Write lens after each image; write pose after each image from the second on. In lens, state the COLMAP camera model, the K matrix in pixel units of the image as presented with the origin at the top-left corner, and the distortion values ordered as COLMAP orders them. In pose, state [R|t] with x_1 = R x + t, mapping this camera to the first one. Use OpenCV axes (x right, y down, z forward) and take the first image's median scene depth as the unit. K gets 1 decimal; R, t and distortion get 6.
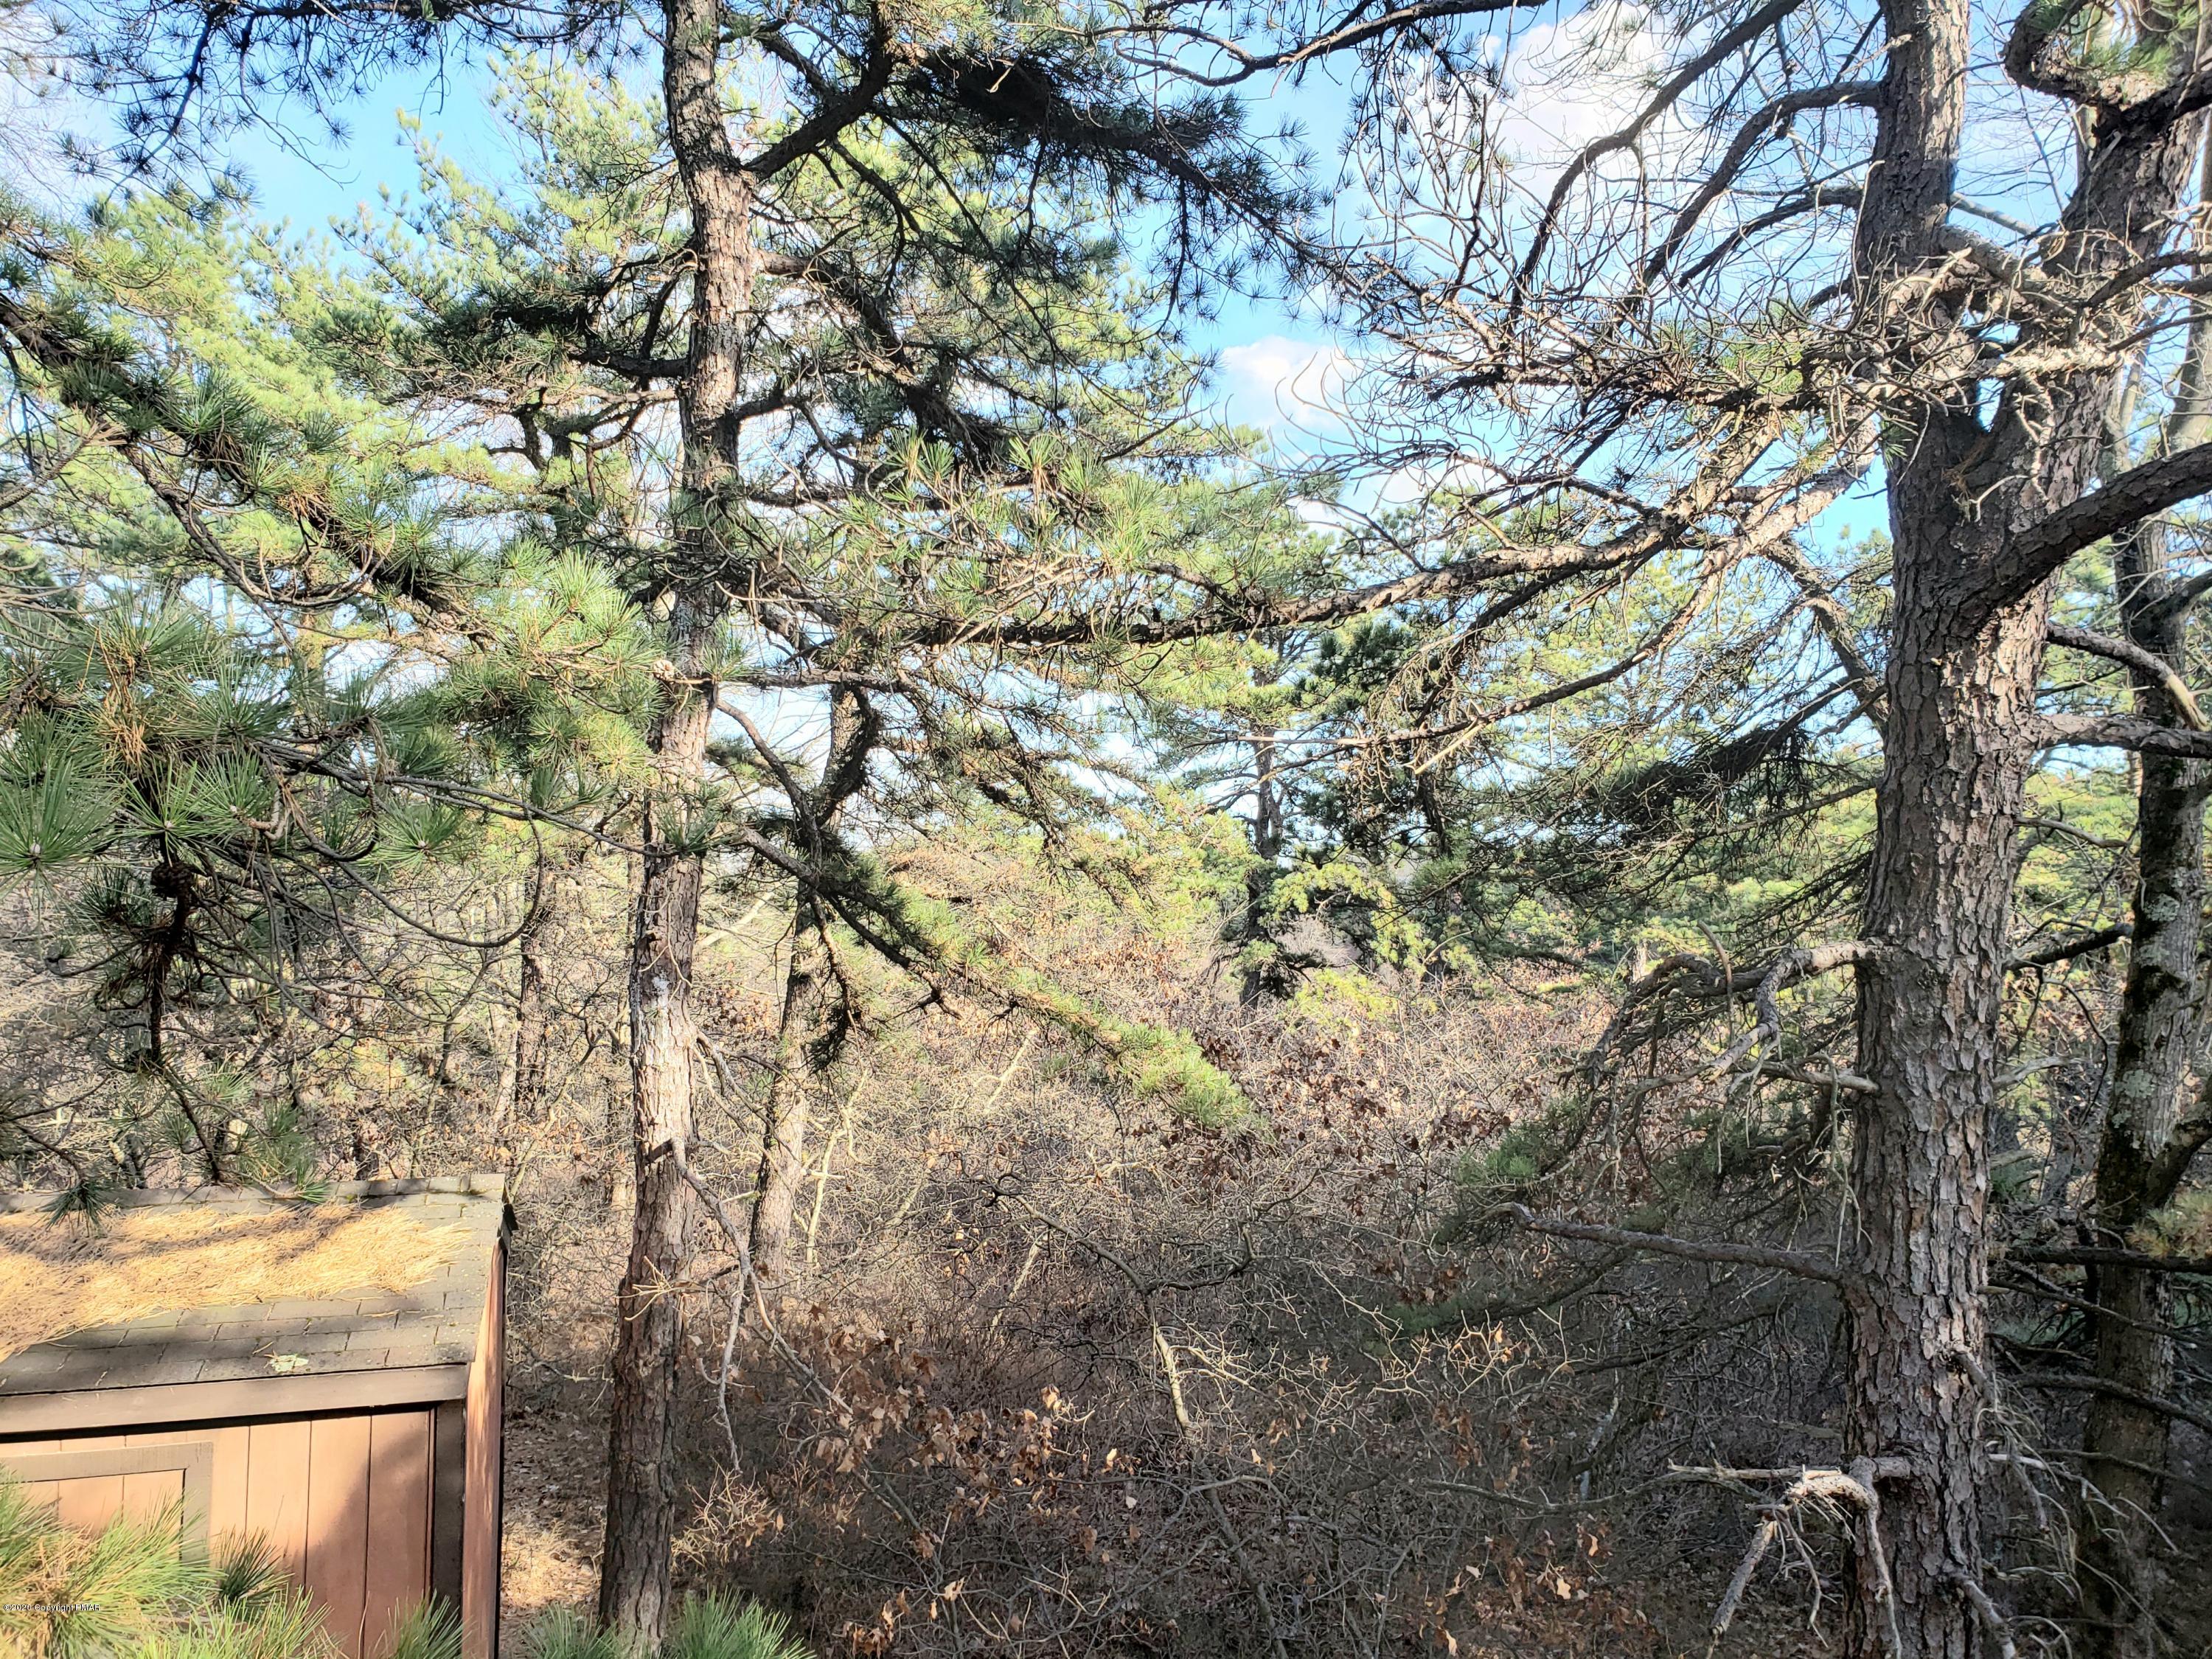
lens RADIAL K [[1720.2, 0, 1075.4], [0, 1720.2, 829.8], [0, 0, 1]] dist [0.003506, 0.008263]
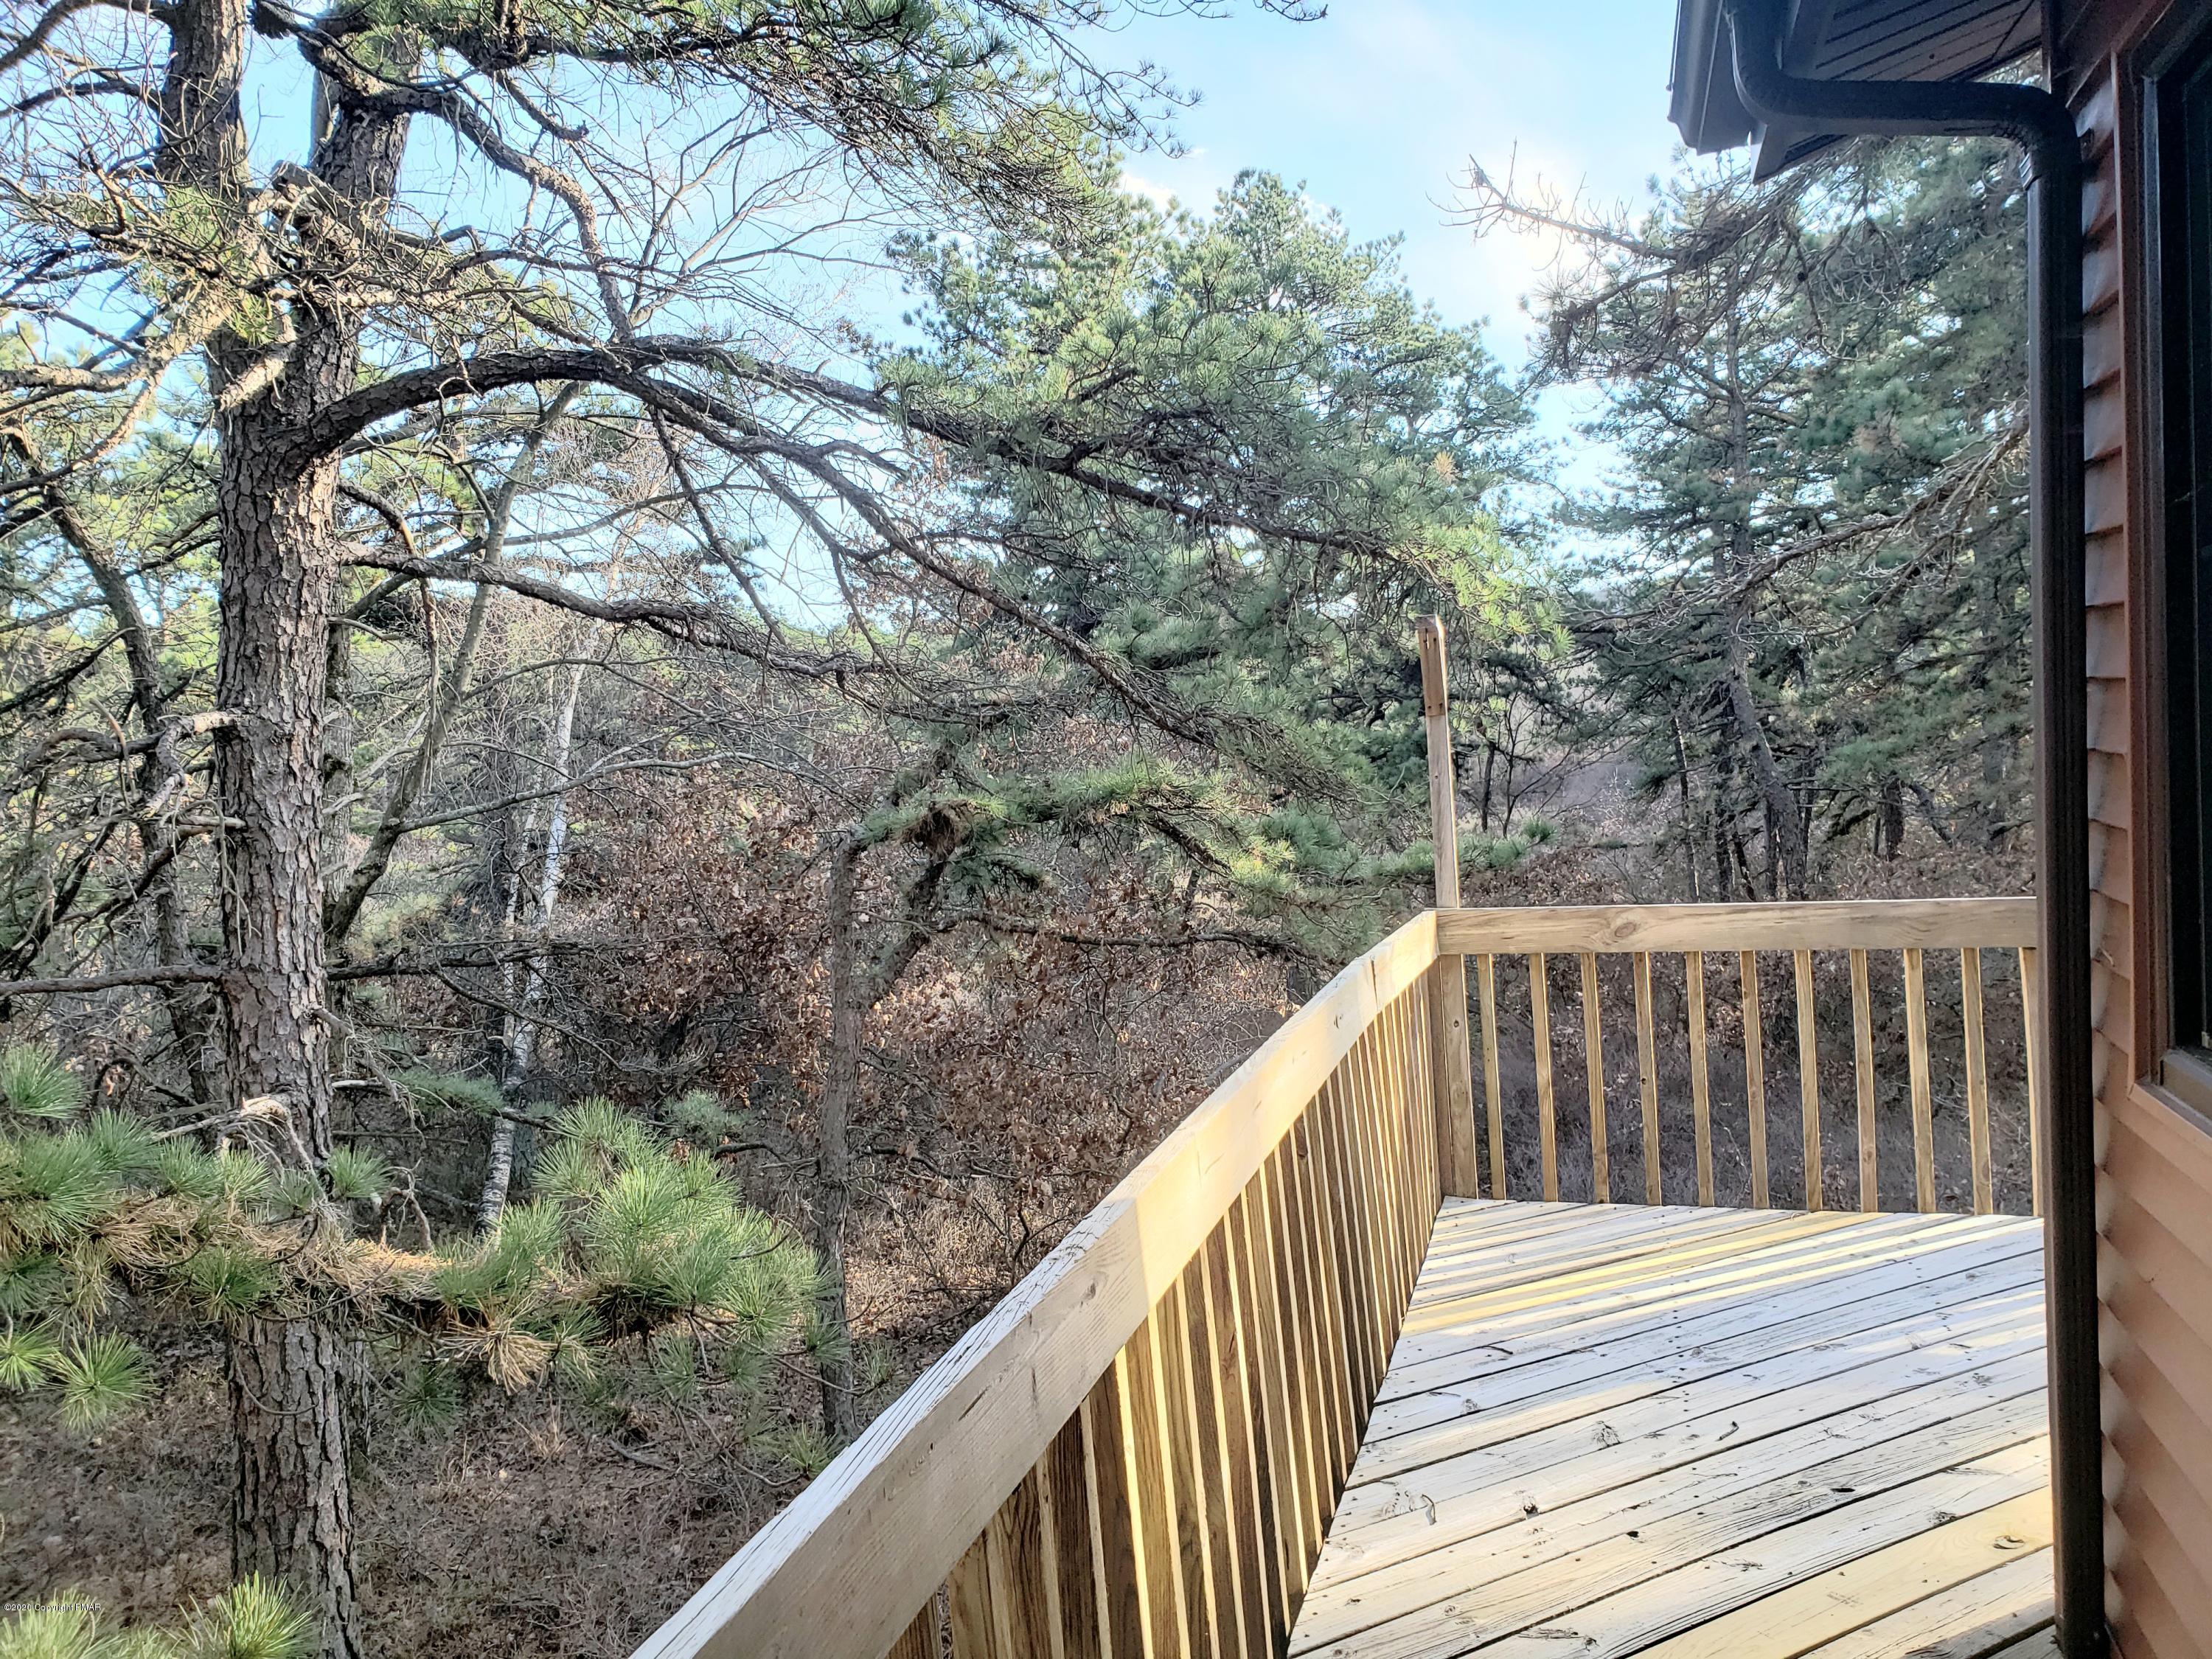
lens RADIAL K [[1720.2, 0, 1075.4], [0, 1720.2, 829.8], [0, 0, 1]] dist [0.003506, 0.008263]
pose [[0.484326, -0.078947, 0.871318, -0.365017], [0.007361, 0.996253, 0.086175, 0.047597], [-0.874857, -0.035323, 0.483092, -0.174916]]
